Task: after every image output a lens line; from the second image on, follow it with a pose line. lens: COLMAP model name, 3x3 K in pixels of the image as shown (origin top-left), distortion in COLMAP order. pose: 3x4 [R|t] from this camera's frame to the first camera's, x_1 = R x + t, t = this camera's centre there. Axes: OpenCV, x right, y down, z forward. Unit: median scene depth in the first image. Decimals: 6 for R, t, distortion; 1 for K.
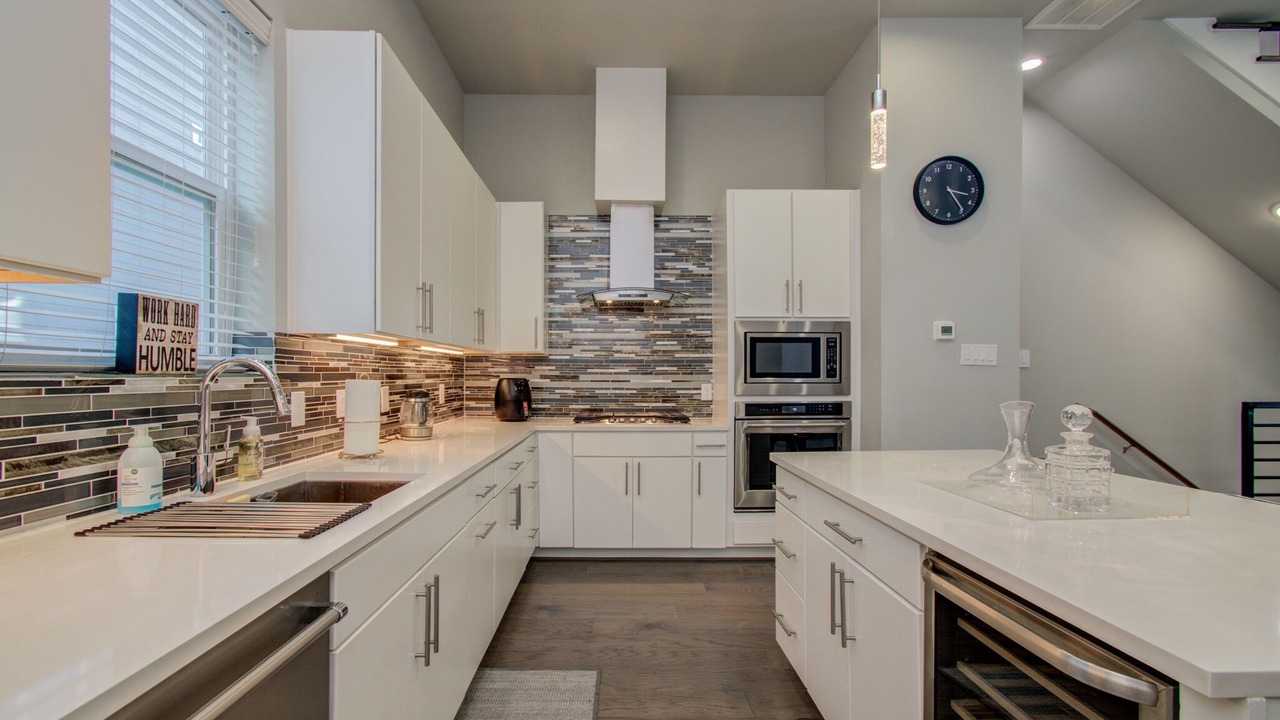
lens RADIAL K [[574.4, 0, 625.3], [0, 574.4, 376.5], [0, 0, 1]] dist [-0.003971, 0.001225]
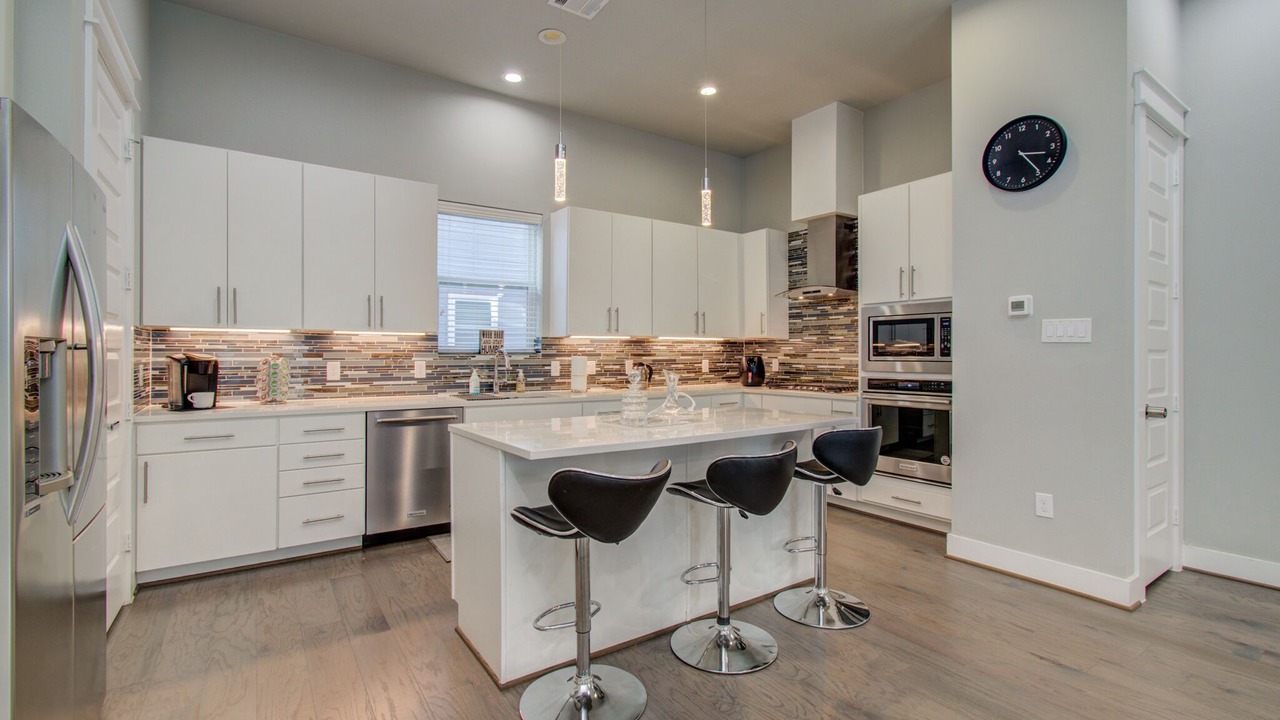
lens RADIAL K [[574.4, 0, 633.0], [0, 574.4, 354.4], [0, 0, 1]] dist [-0.003971, 0.001225]
pose [[0.544356, -0.000166, -0.838854, 0.930739], [-0.000134, 1.000000, -0.000285, -0.001108], [0.838854, 0.000267, 0.544356, -0.027320]]
